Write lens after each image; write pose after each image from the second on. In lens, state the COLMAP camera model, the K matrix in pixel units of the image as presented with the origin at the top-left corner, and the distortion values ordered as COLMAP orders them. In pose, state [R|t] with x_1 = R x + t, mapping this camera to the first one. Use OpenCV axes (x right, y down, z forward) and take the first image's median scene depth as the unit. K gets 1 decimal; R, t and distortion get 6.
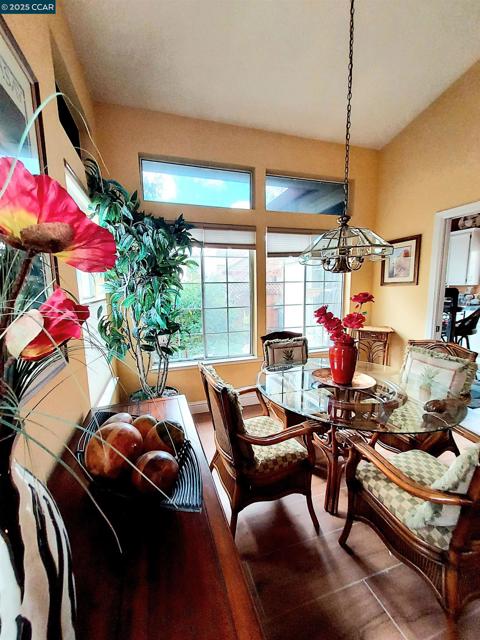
lens RADIAL K [[255.9, 0, 240.0], [0, 255.9, 320.0], [0, 0, 1]] dist [0.000003, 0.000126]
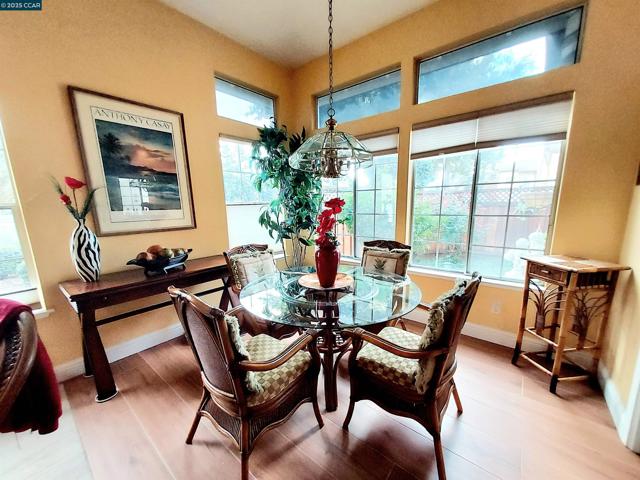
lens RADIAL K [[255.9, 0, 317.3], [0, 255.9, 248.3], [0, 0, 1]] dist [0.000003, 0.000126]
pose [[0.533122, 0.170392, -0.828702, 0.740540], [-0.082220, 0.985307, 0.149699, -0.044153], [0.842034, -0.011672, 0.539298, 0.231868]]
